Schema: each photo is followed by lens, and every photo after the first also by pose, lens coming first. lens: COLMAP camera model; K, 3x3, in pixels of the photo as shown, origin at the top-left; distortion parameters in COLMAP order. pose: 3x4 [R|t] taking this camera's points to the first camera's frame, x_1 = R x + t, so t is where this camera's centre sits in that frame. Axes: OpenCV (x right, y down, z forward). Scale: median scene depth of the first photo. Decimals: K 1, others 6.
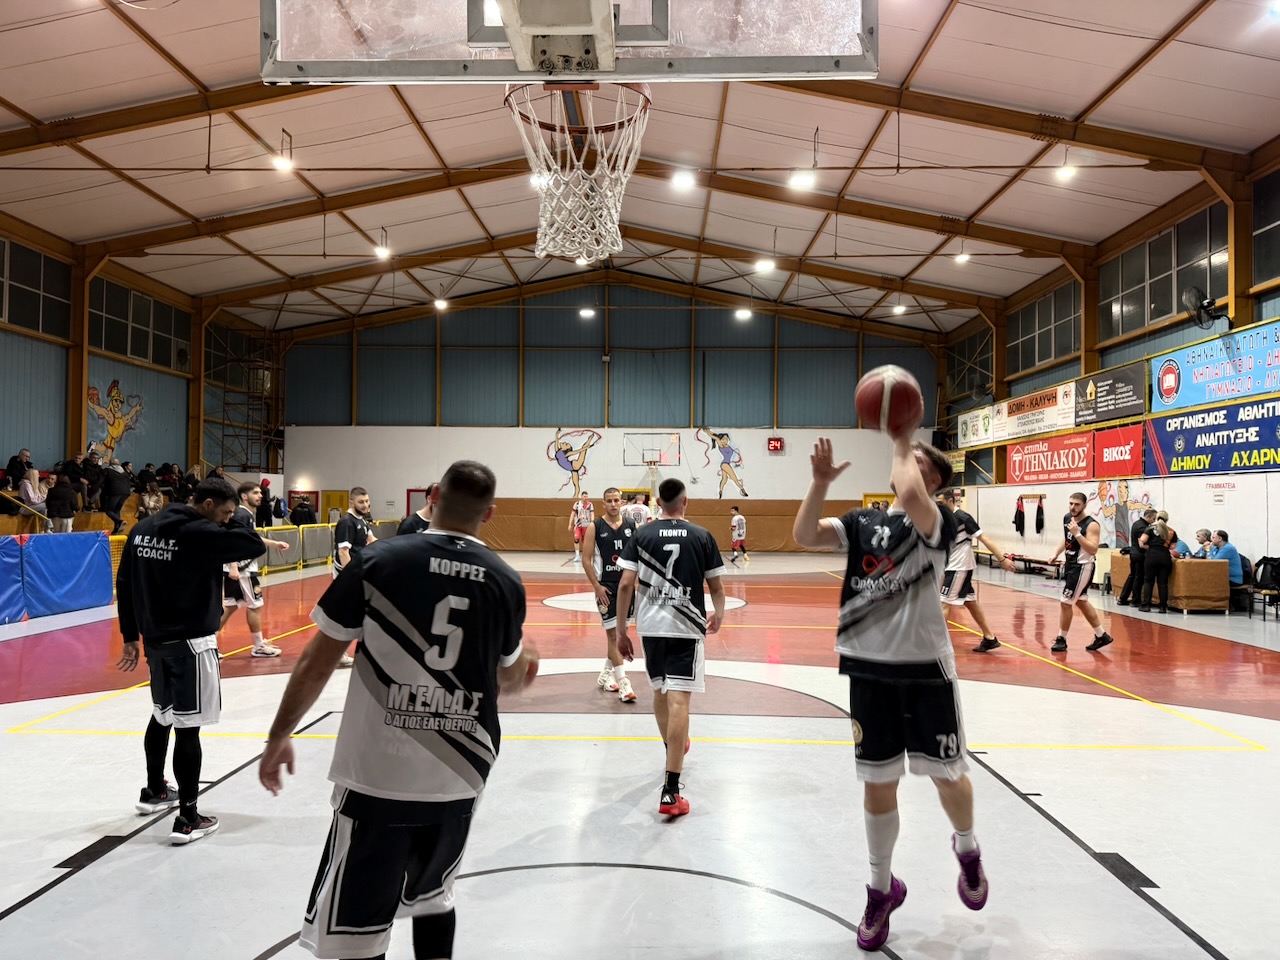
lens RADIAL K [[895.3, 0, 642.0], [0, 895.3, 507.6], [0, 0, 1]] dist [0.047952, -0.060628]
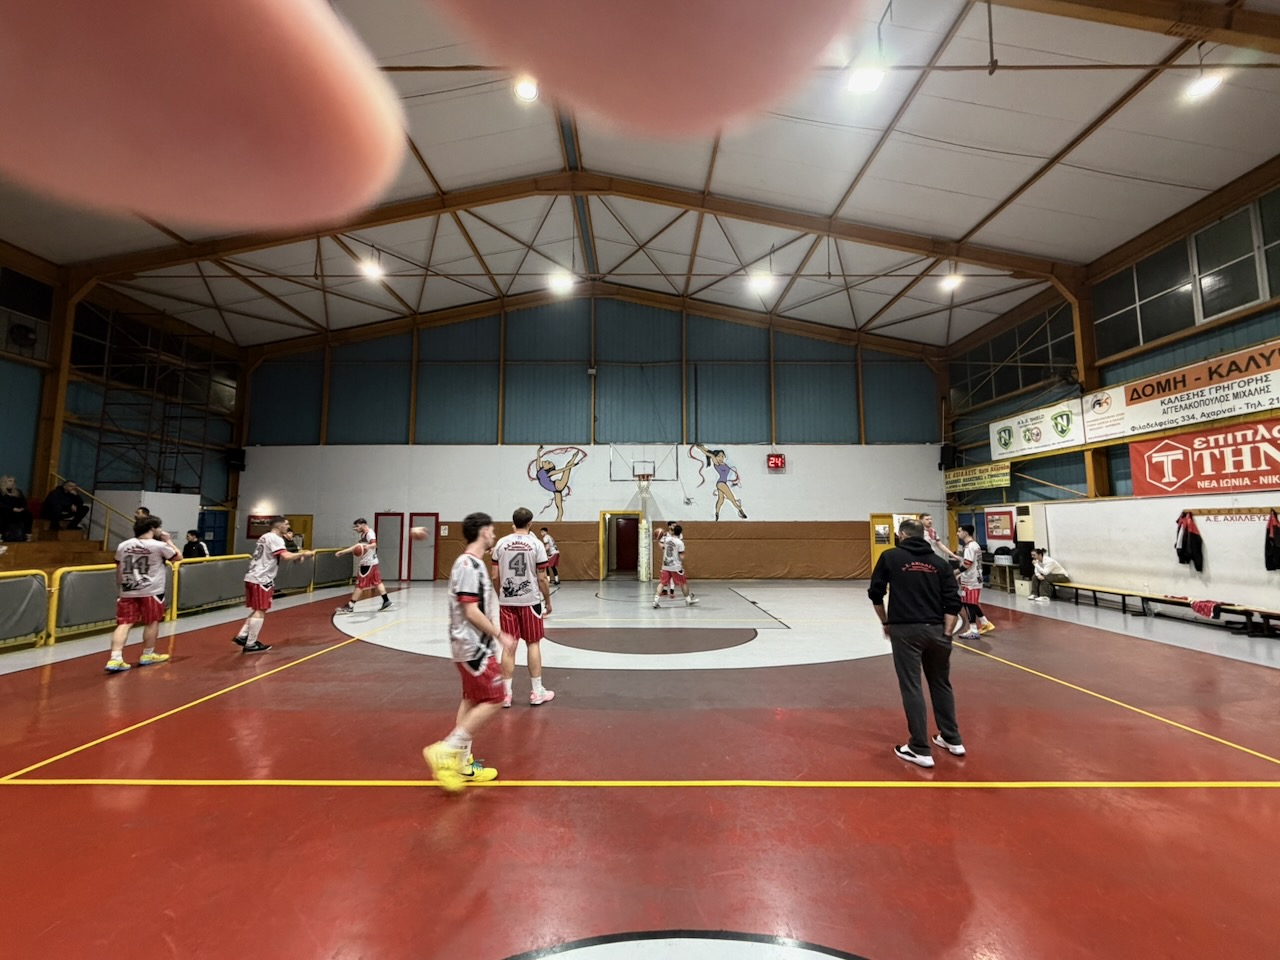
lens RADIAL K [[508.7, 0, 637.0], [0, 508.7, 478.4], [0, 0, 1]] dist [-0.004196, 0.000810]
pose [[0.999775, -0.005811, 0.020393, -0.006307], [0.007785, 0.995151, -0.098049, -0.003605], [-0.019724, 0.098186, 0.994973, 0.642385]]
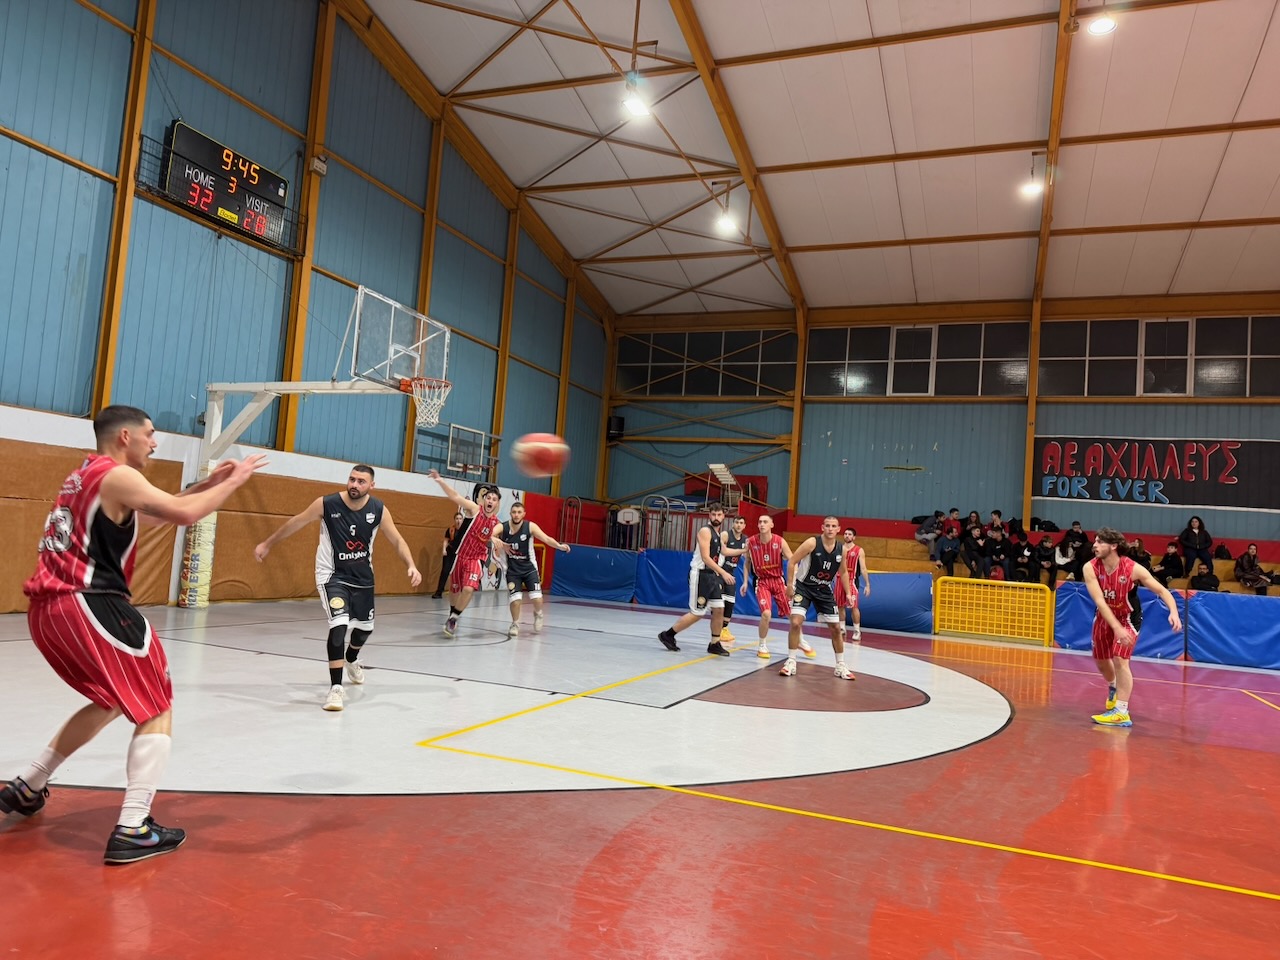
lens RADIAL K [[895.3, 0, 647.3], [0, 895.3, 486.7], [0, 0, 1]] dist [0.047952, -0.060628]
pose [[-0.347302, -0.096188, -0.932807, 0.380678], [-0.079268, 0.994177, -0.073004, 0.020587], [0.934397, 0.048587, -0.352904, 0.406286]]
